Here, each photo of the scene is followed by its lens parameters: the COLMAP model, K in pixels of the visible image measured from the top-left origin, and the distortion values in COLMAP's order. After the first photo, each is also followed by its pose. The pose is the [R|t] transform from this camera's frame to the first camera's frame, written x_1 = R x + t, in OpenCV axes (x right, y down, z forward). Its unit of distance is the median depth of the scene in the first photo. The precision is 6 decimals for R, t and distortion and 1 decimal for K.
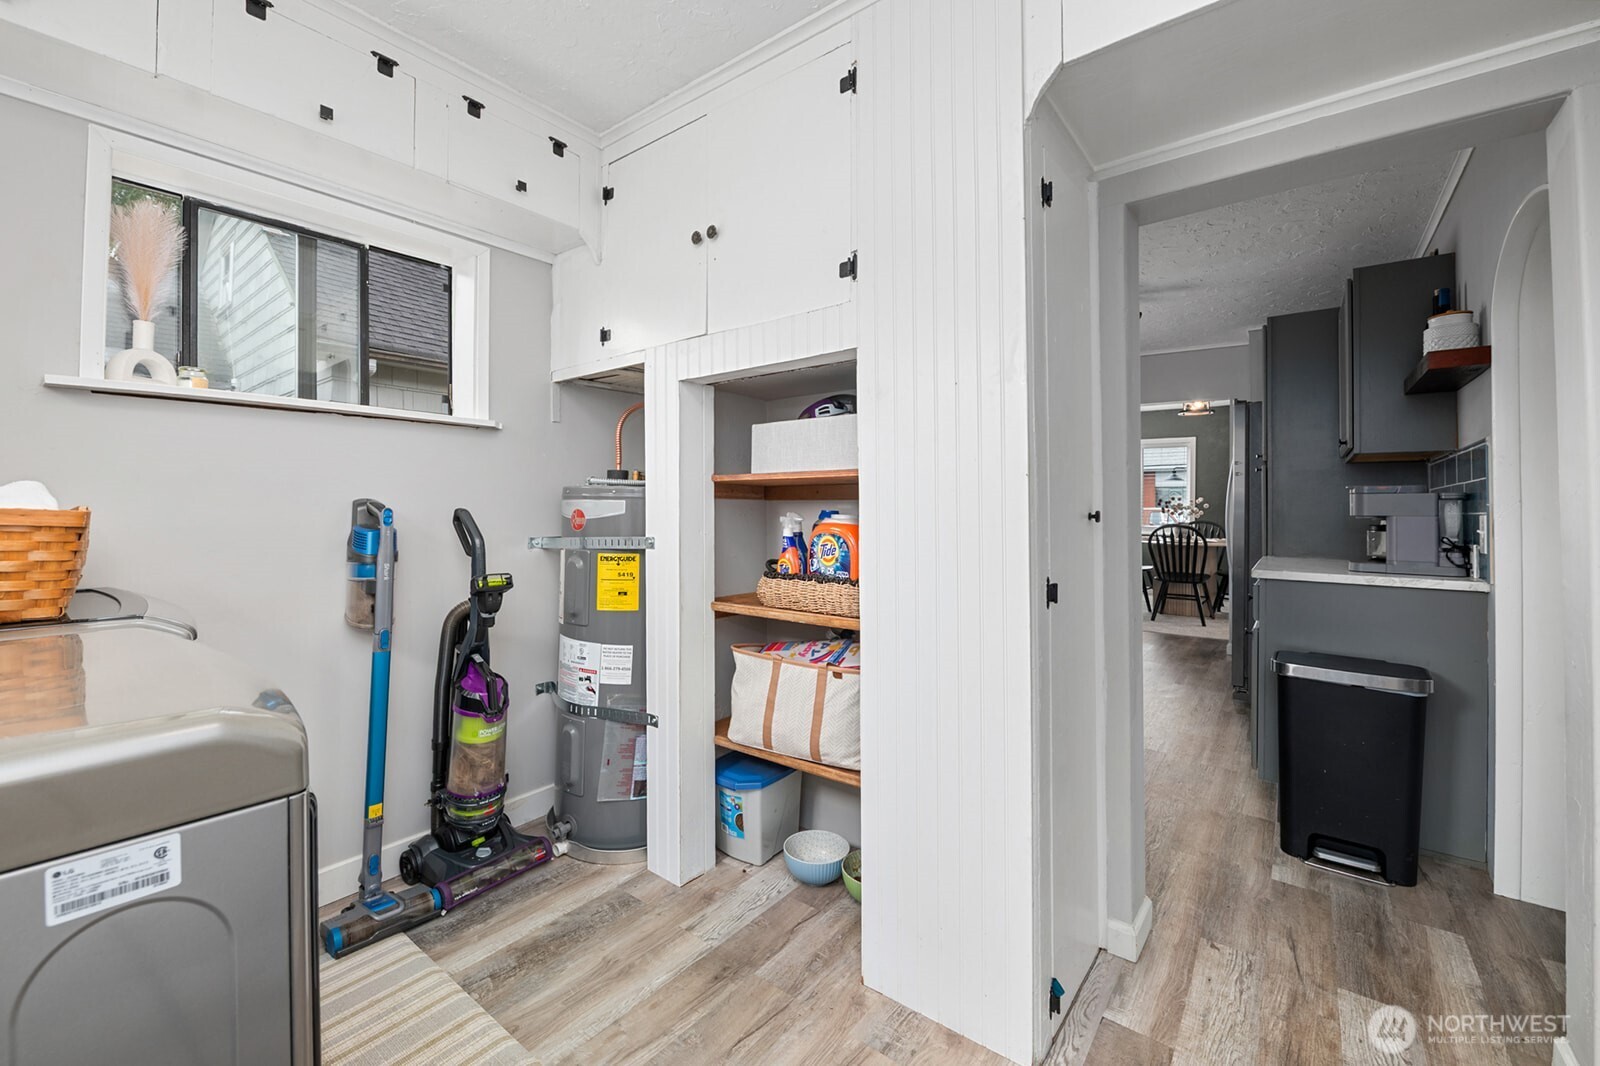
lens RADIAL K [[649.3, 0, 797.0], [0, 649.3, 499.8], [0, 0, 1]] dist [-0.008697, -0.001347]
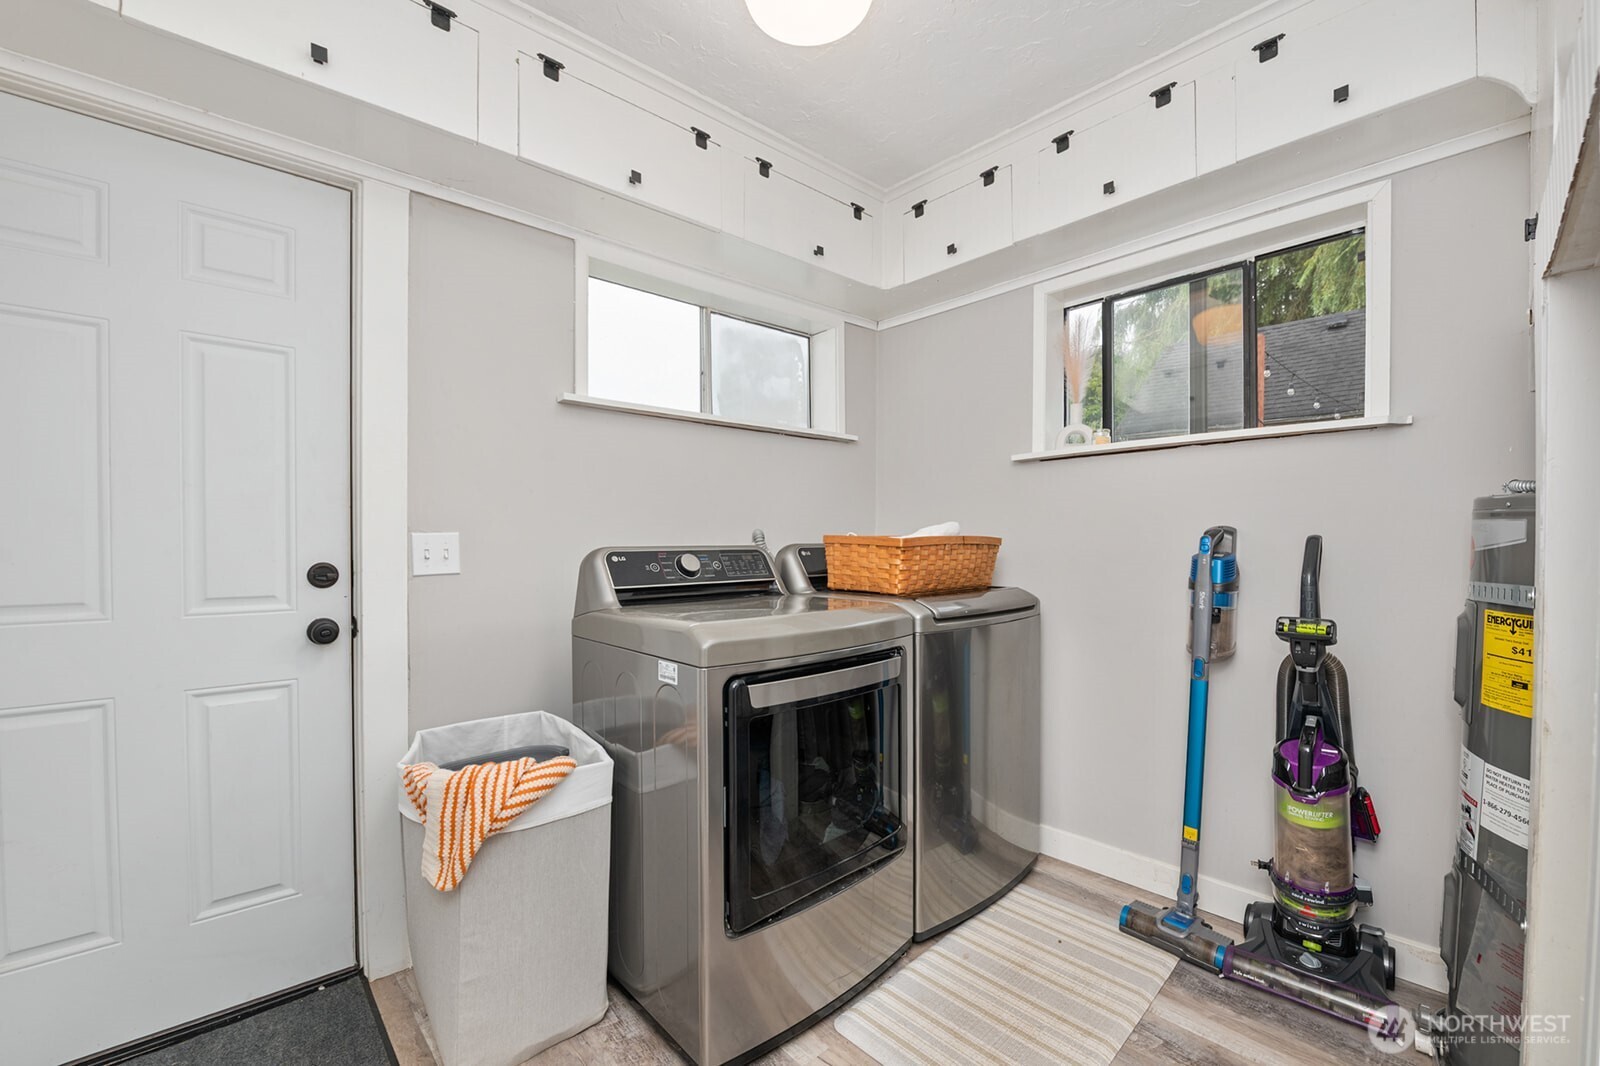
lens RADIAL K [[649.3, 0, 796.1], [0, 649.3, 550.4], [0, 0, 1]] dist [-0.008697, -0.001347]
pose [[-0.143156, 0.018708, -0.989523, 0.475934], [0.015198, 0.999745, 0.016702, 0.011276], [0.989583, -0.012648, -0.143404, 0.588882]]
